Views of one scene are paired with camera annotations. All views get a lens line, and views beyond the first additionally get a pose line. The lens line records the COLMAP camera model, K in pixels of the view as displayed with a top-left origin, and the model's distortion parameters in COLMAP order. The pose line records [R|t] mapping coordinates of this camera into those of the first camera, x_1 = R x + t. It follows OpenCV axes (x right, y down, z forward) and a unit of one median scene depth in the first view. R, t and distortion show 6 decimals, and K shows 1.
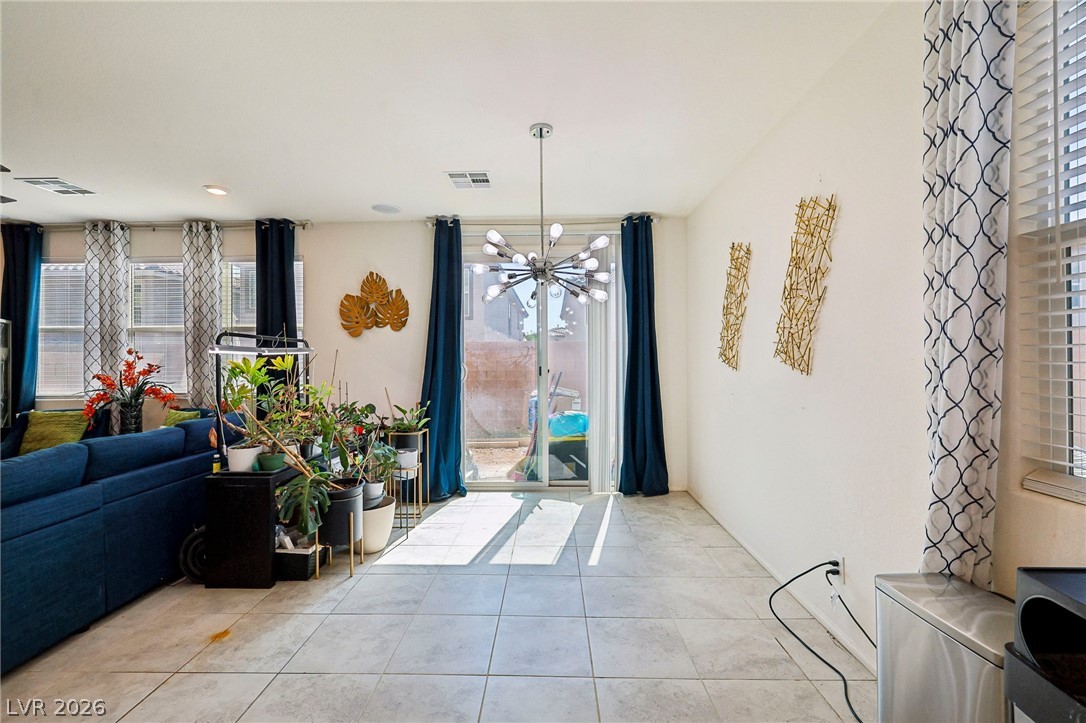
lens RADIAL K [[456.0, 0, 539.4], [0, 456.0, 357.0], [0, 0, 1]] dist [0.000022, 0.000919]
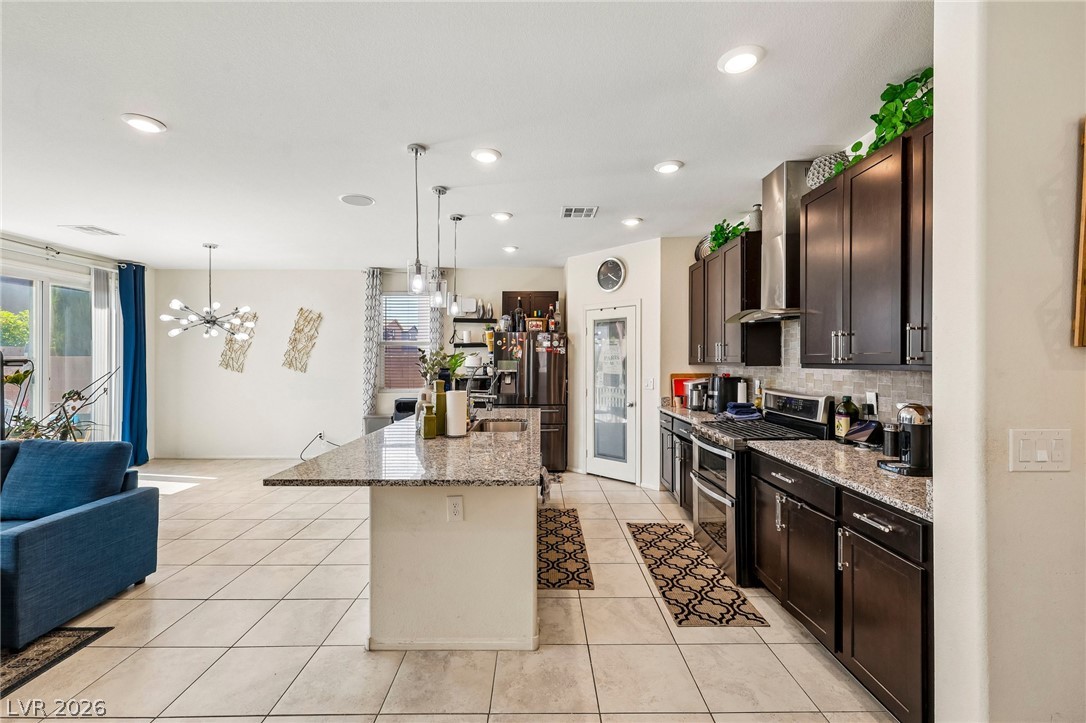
lens RADIAL K [[456.0, 0, 539.4], [0, 456.0, 357.0], [0, 0, 1]] dist [0.000022, 0.000919]
pose [[-0.024966, 0.012693, 0.999608, -1.323468], [-0.000801, 0.999919, -0.012717, -0.012799], [-0.999688, -0.001118, -0.024954, -0.208152]]
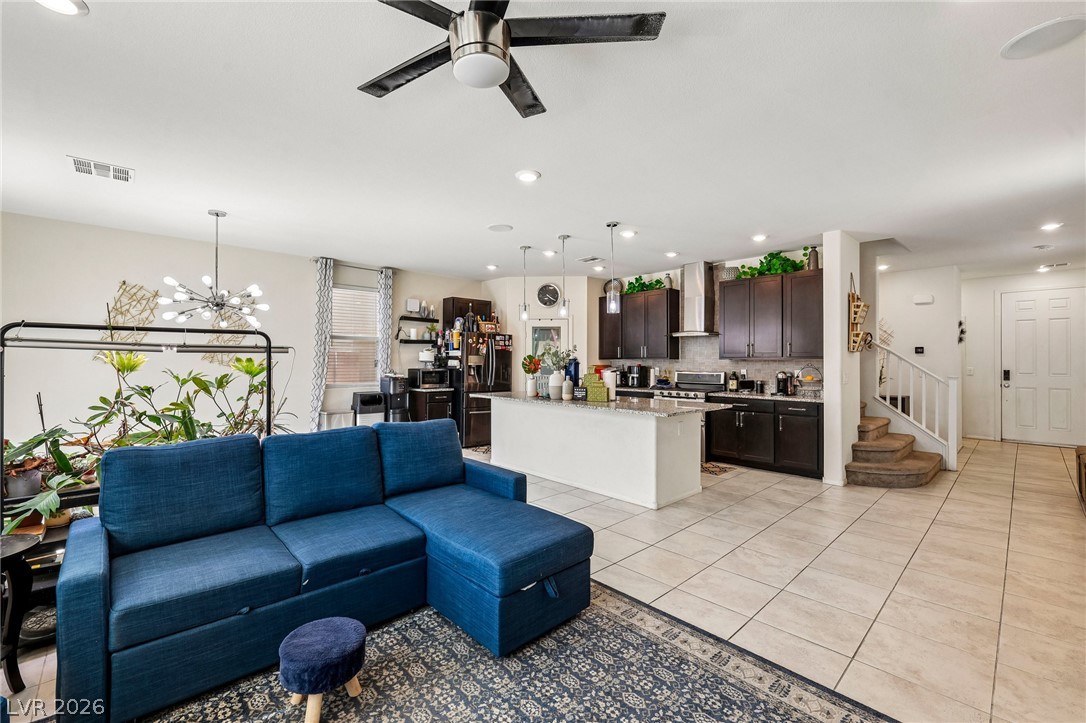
lens RADIAL K [[452.9, 0, 538.7], [0, 452.9, 359.8], [0, 0, 1]] dist [-0.001196, -0.000064]
pose [[-0.698497, 0.005243, 0.715594, -1.301823], [-0.001049, 0.999965, -0.008351, 0.010330], [-0.715612, -0.006584, -0.698467, 0.902856]]
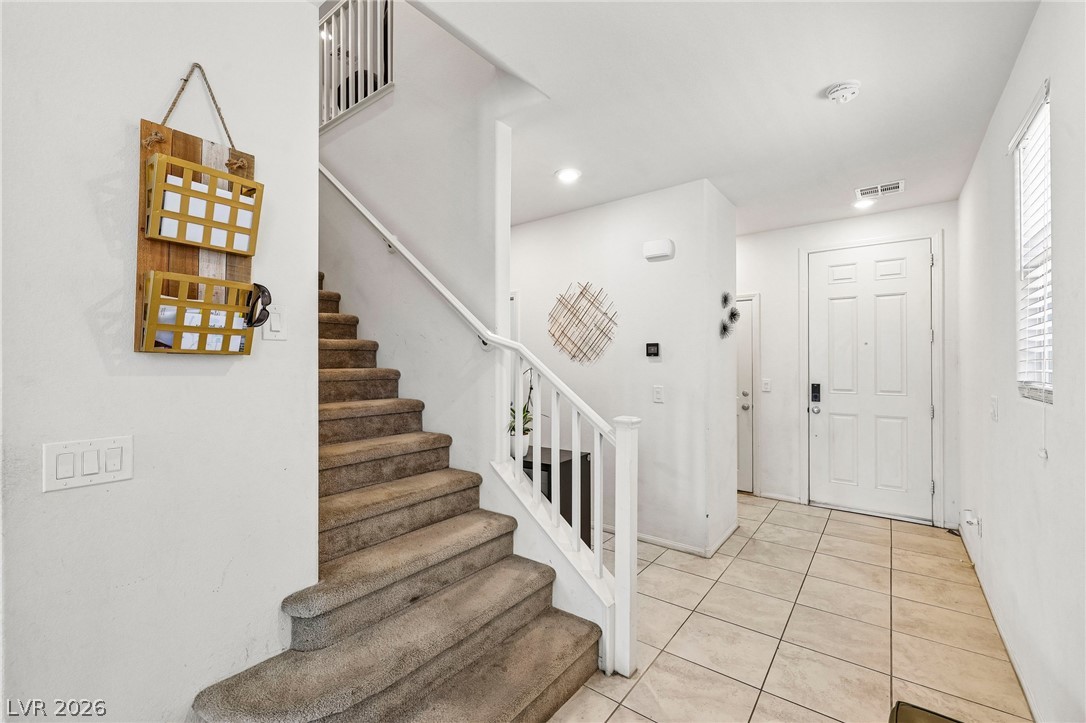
lens RADIAL K [[460.0, 0, 543.0], [0, 460.0, 361.5], [0, 0, 1]] dist [0.000248, 0.000025]
pose [[-0.807352, 0.006040, 0.590039, -1.441813], [0.003502, 0.999979, -0.005445, -0.015420], [-0.590060, -0.002330, -0.807356, -0.533851]]
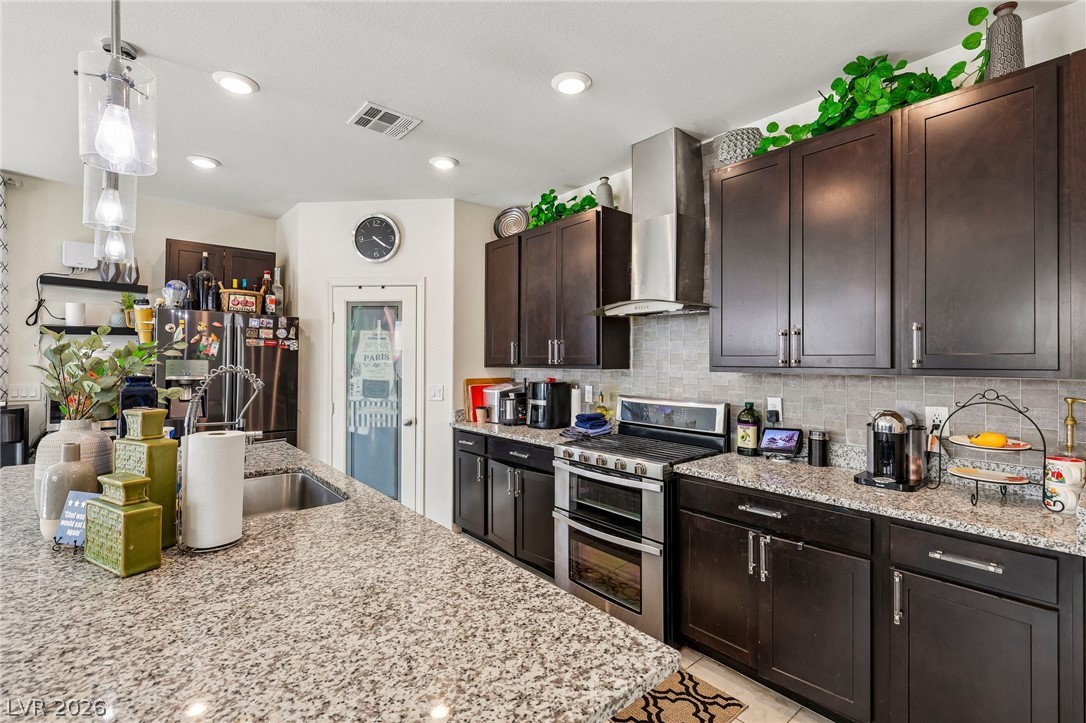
lens RADIAL K [[486.6, 0, 538.7], [0, 486.6, 360.0], [0, 0, 1]] dist [-0.000999, 0.000176]
pose [[-0.664963, 0.004925, 0.746860, -0.951402], [-0.003602, 0.999945, -0.009801, -0.013216], [-0.746868, -0.009208, -0.664909, -0.033540]]
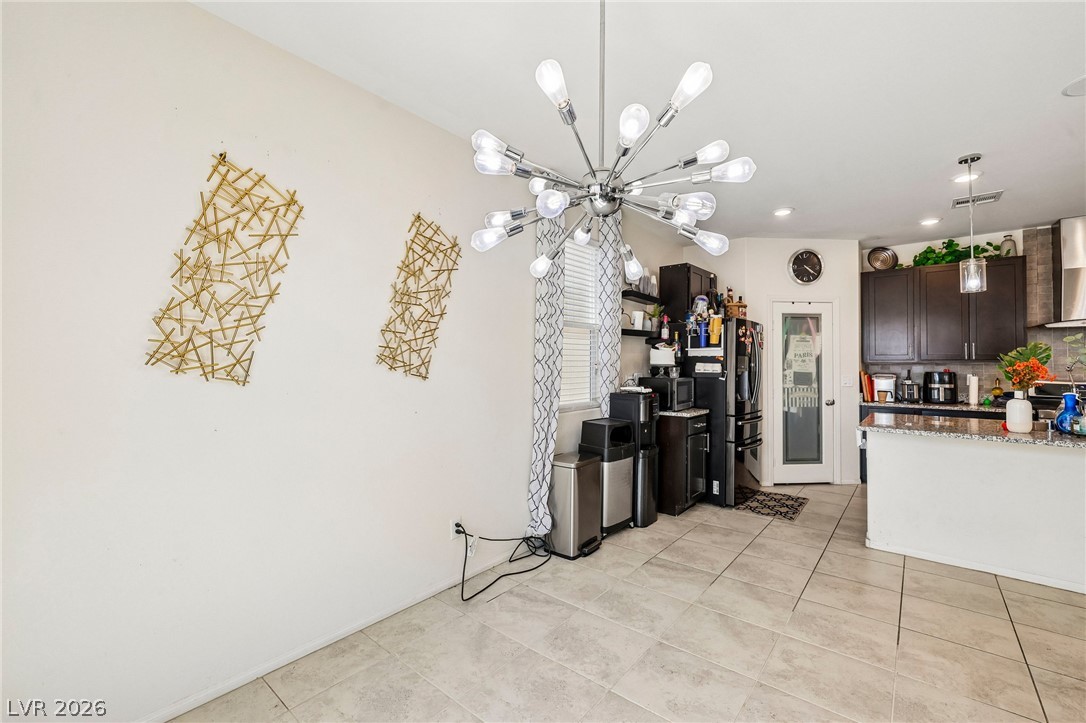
lens RADIAL K [[456.0, 0, 539.4], [0, 456.0, 357.0], [0, 0, 1]] dist [0.000022, 0.000919]
pose [[-0.782029, 0.012050, 0.623126, -0.180070], [-0.000849, 0.999792, -0.020399, 0.004538], [-0.623242, -0.016482, -0.781855, 1.012201]]
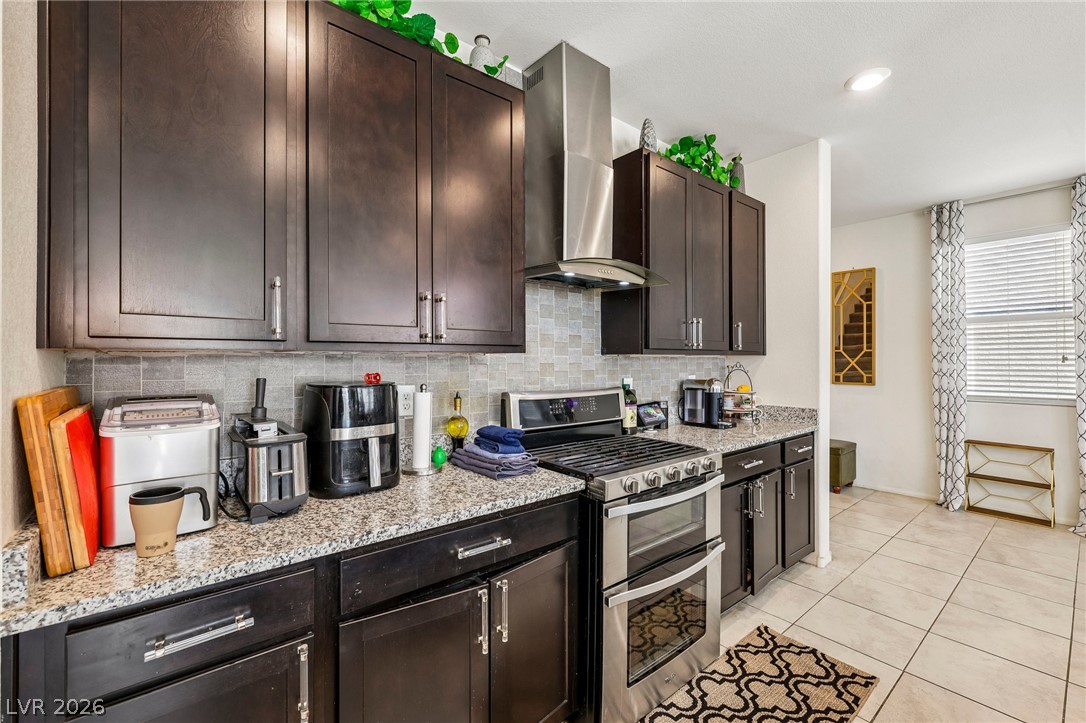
lens RADIAL K [[456.0, 0, 539.4], [0, 456.0, 357.0], [0, 0, 1]] dist [0.000022, 0.000919]
pose [[-0.758581, 0.002434, -0.651574, -0.129068], [0.007039, 0.999965, -0.004460, 0.000316], [0.651540, -0.007970, -0.758572, -0.274821]]
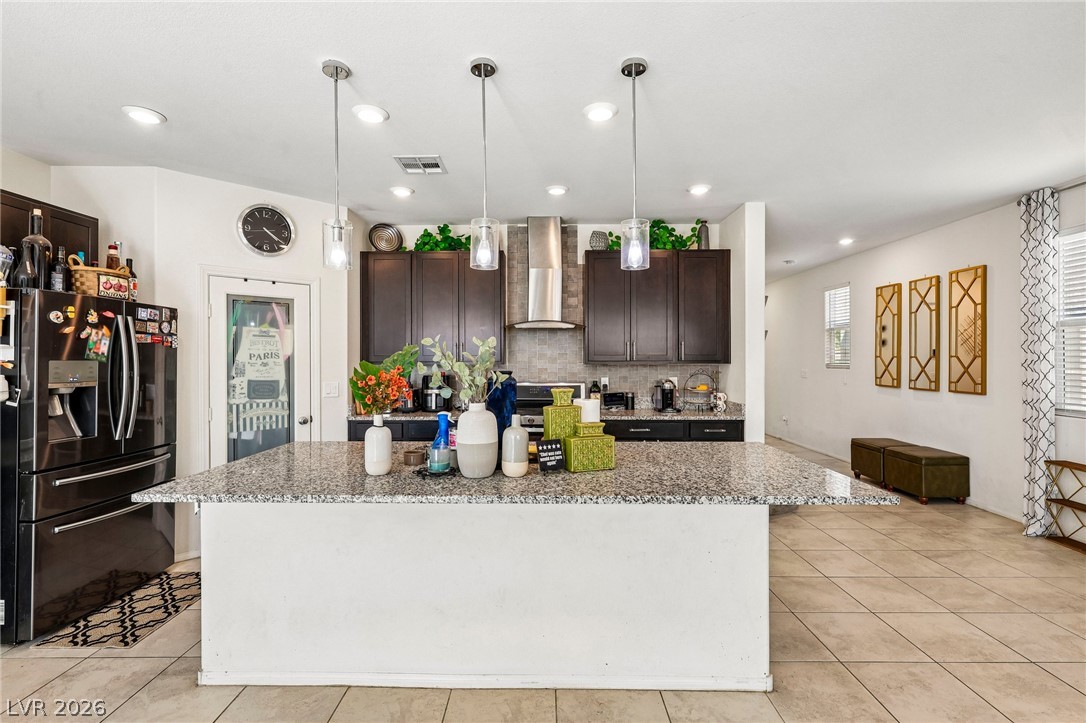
lens RADIAL K [[486.6, 0, 538.7], [0, 486.6, 360.0], [0, 0, 1]] dist [-0.000999, 0.000176]
pose [[-0.999902, 0.007378, -0.011936, -0.493343], [0.007361, 0.999972, 0.001465, -0.017061], [0.011947, 0.001377, -0.999928, 0.512621]]
